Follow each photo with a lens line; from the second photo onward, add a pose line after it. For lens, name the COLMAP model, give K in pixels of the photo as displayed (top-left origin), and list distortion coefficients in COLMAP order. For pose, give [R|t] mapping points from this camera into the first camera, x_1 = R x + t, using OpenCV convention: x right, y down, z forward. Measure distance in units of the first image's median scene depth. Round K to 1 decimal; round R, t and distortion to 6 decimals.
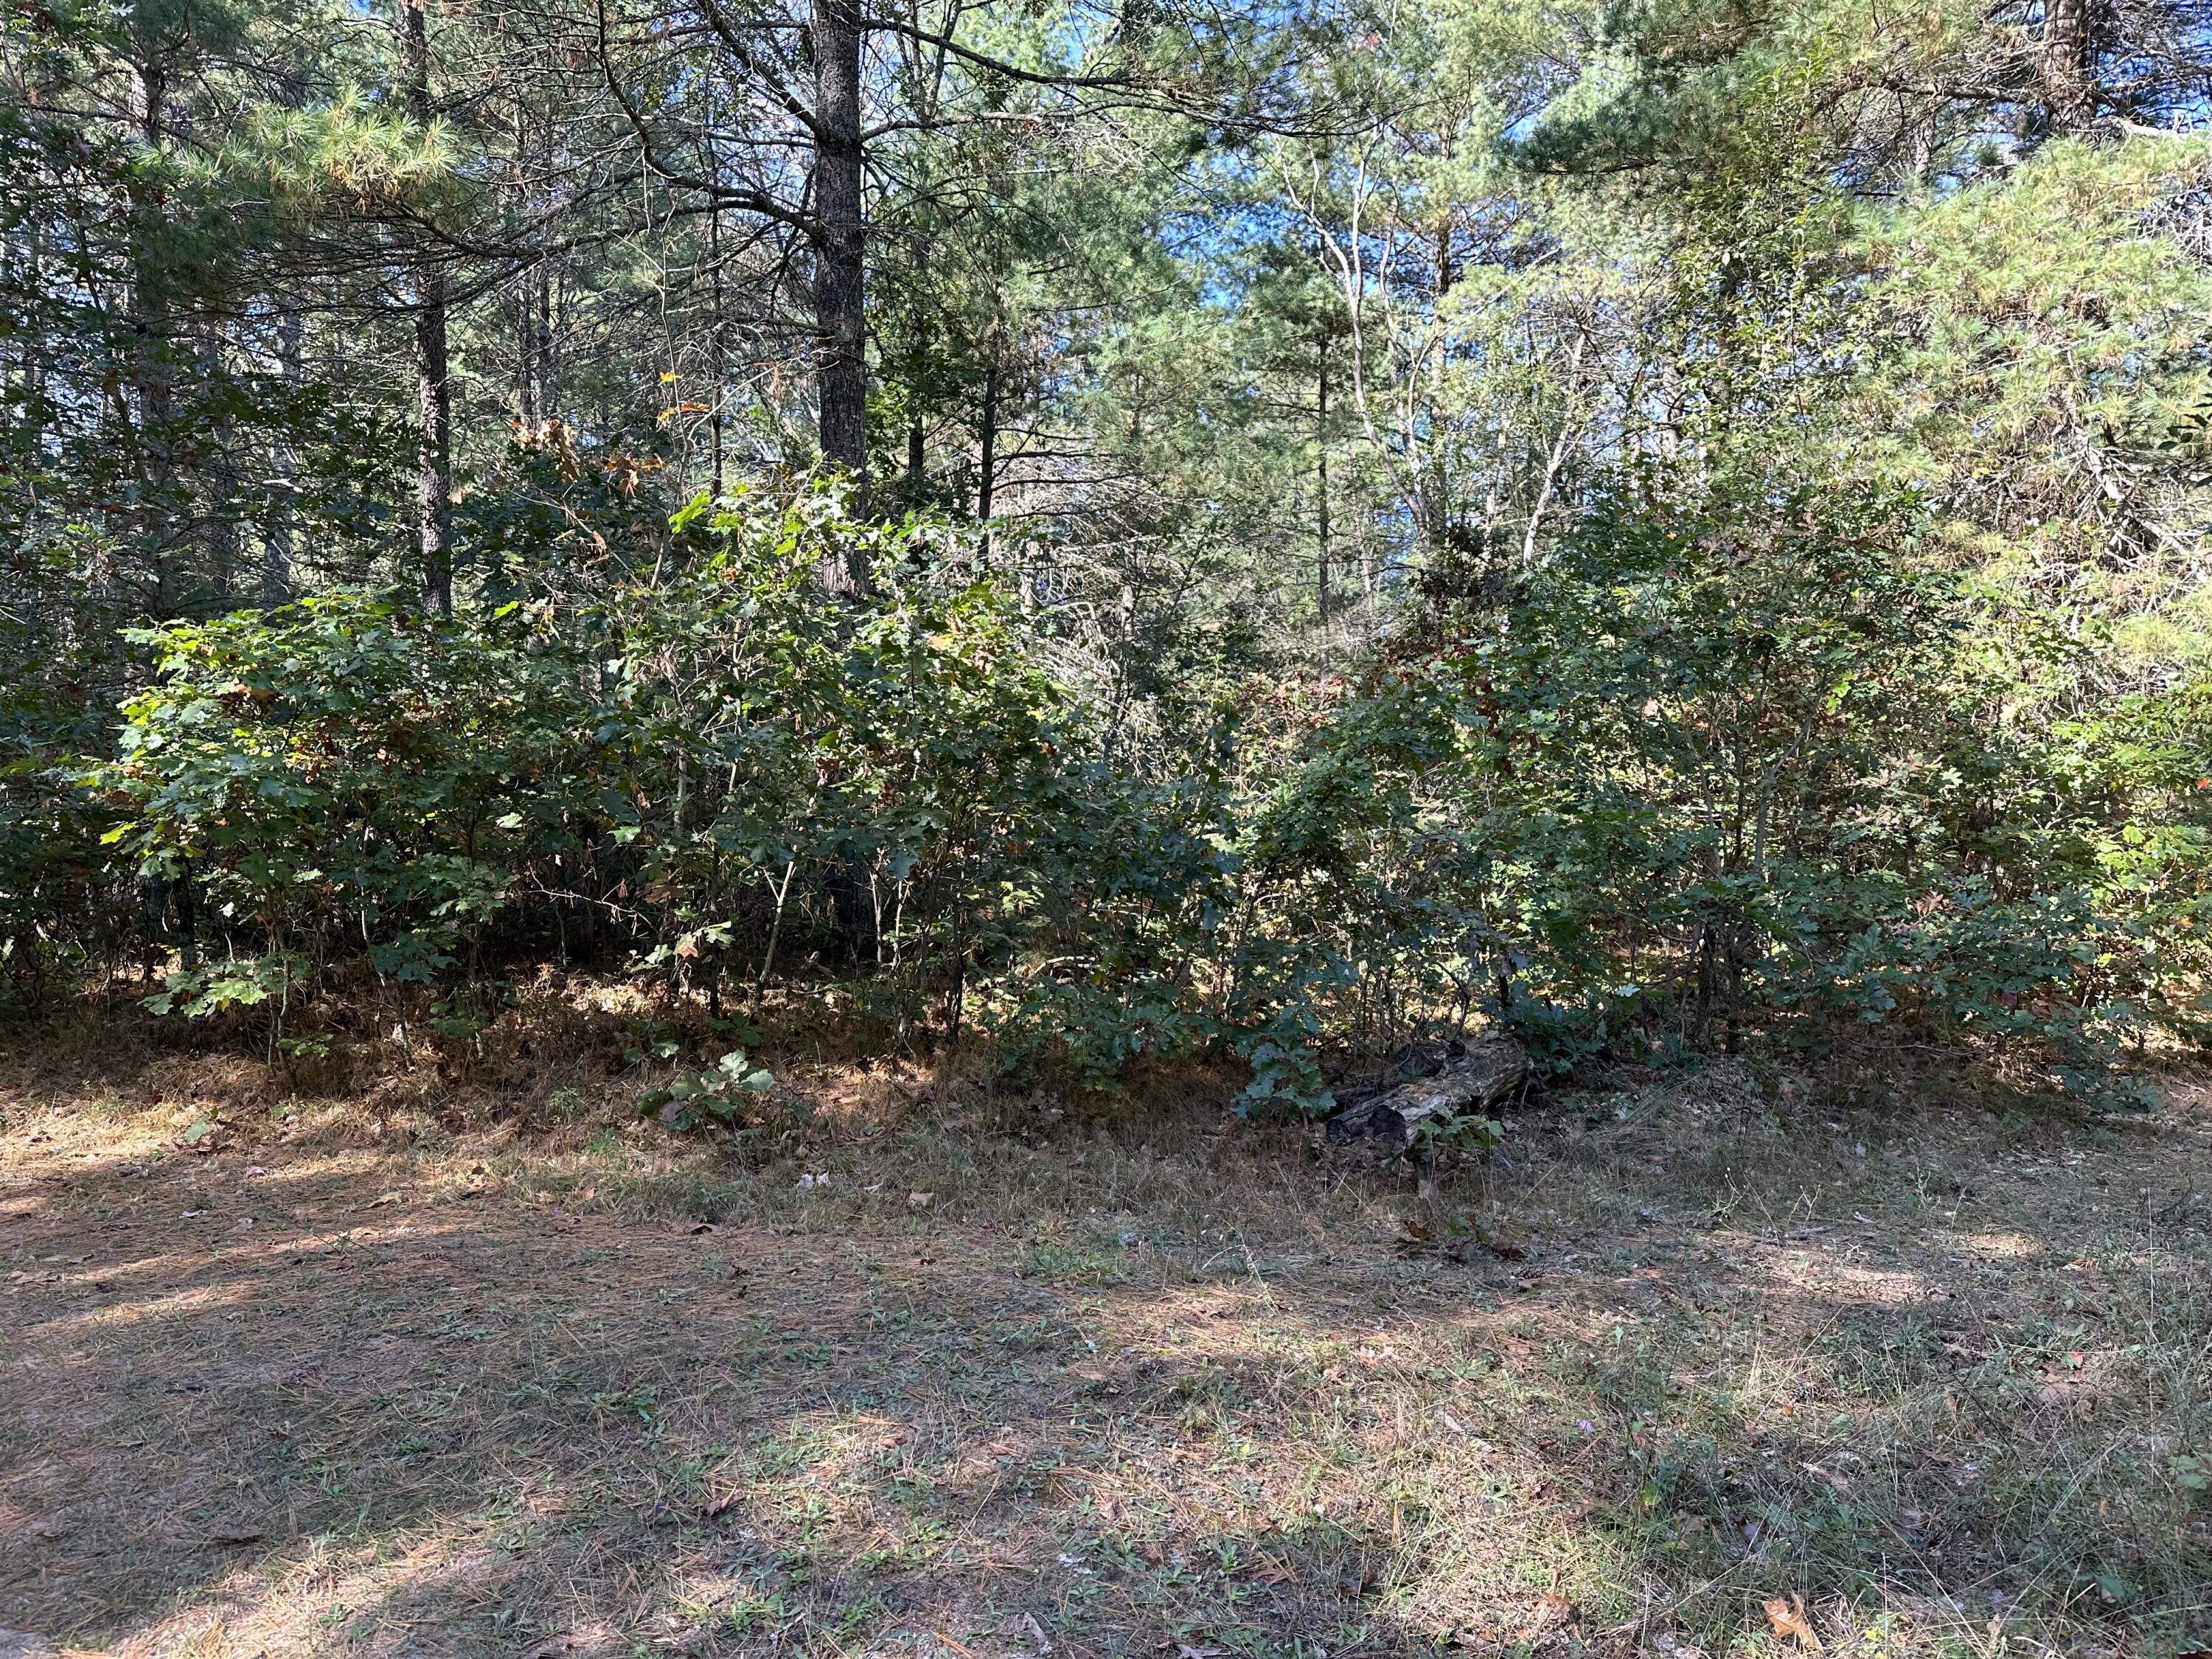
lens RADIAL K [[1591.3, 0, 1107.9], [0, 1591.3, 841.4], [0, 0, 1]] dist [0.077501, -0.088908]
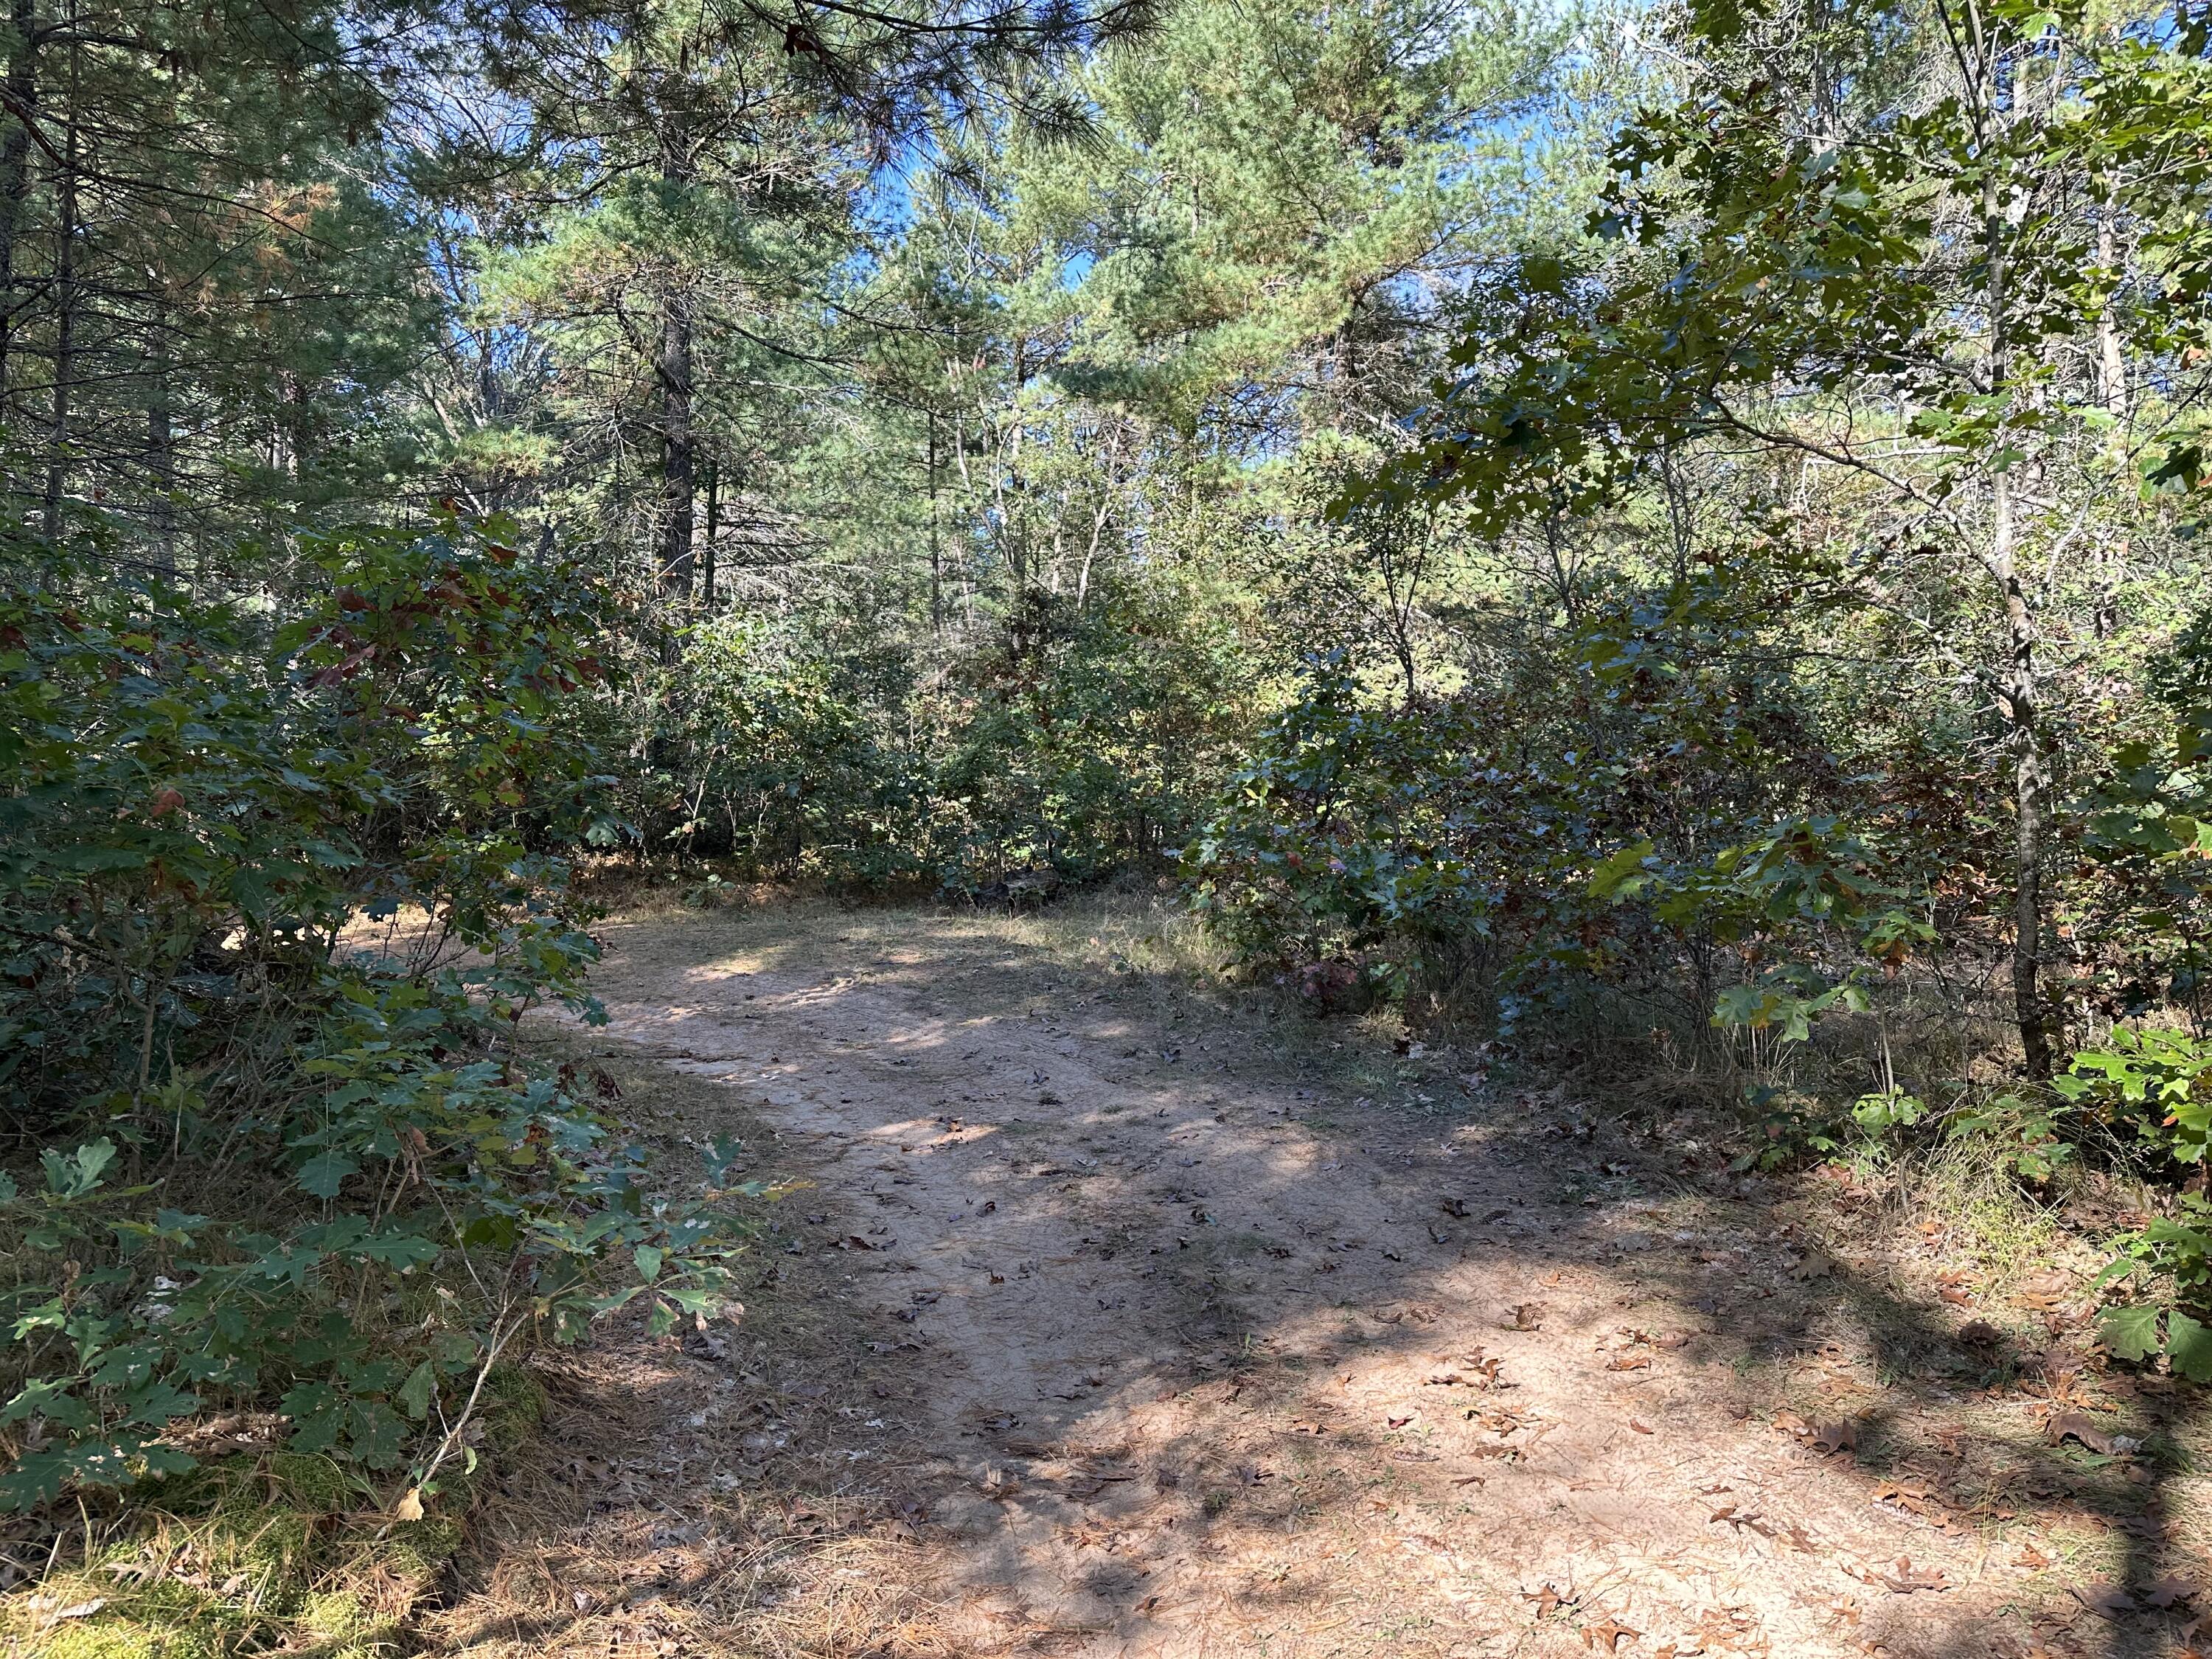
lens RADIAL K [[1591.3, 0, 1122.6], [0, 1591.3, 817.5], [0, 0, 1]] dist [0.077501, -0.088908]
pose [[0.964736, -0.007986, 0.263097, -0.244697], [0.005863, 0.999944, 0.008855, 0.031611], [-0.263153, -0.007000, 0.964729, -1.196766]]
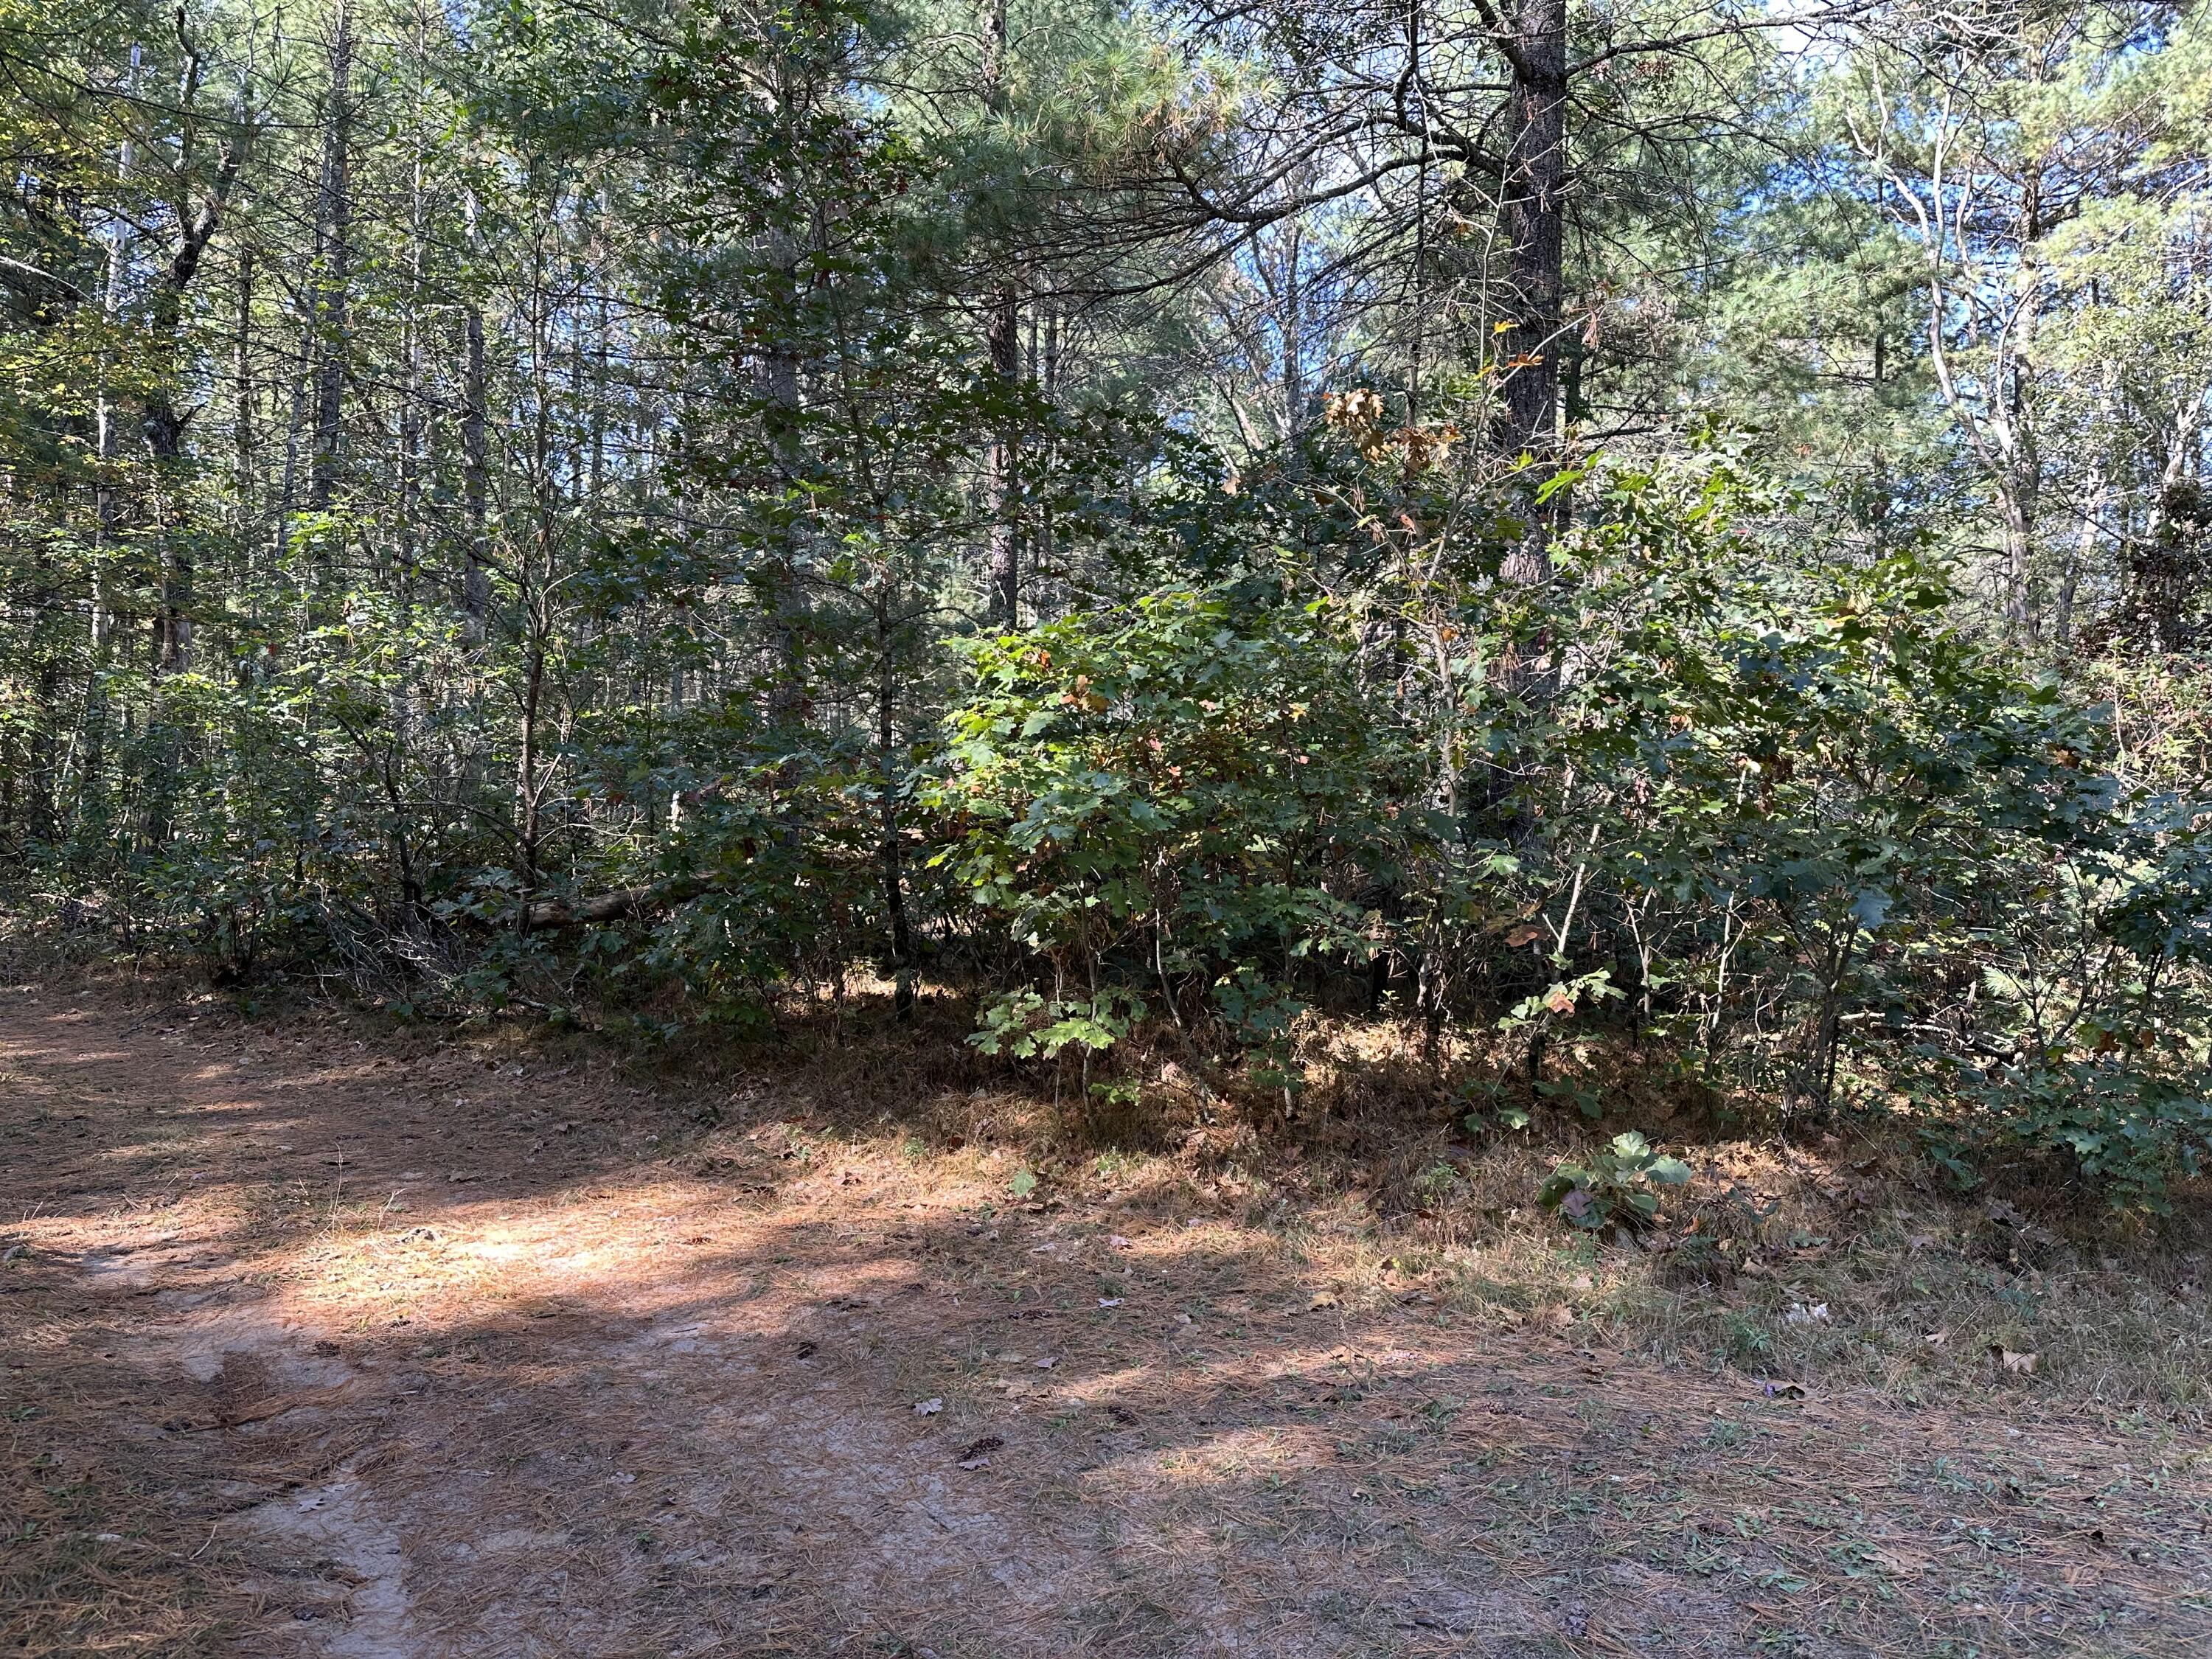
lens RADIAL K [[1591.3, 0, 1108.7], [0, 1591.3, 840.1], [0, 0, 1]] dist [0.077501, -0.088908]
pose [[0.971675, 0.008997, -0.236152, -0.271055], [-0.011046, 0.999912, -0.007357, -0.007280], [0.236065, 0.009757, 0.971688, 0.122982]]
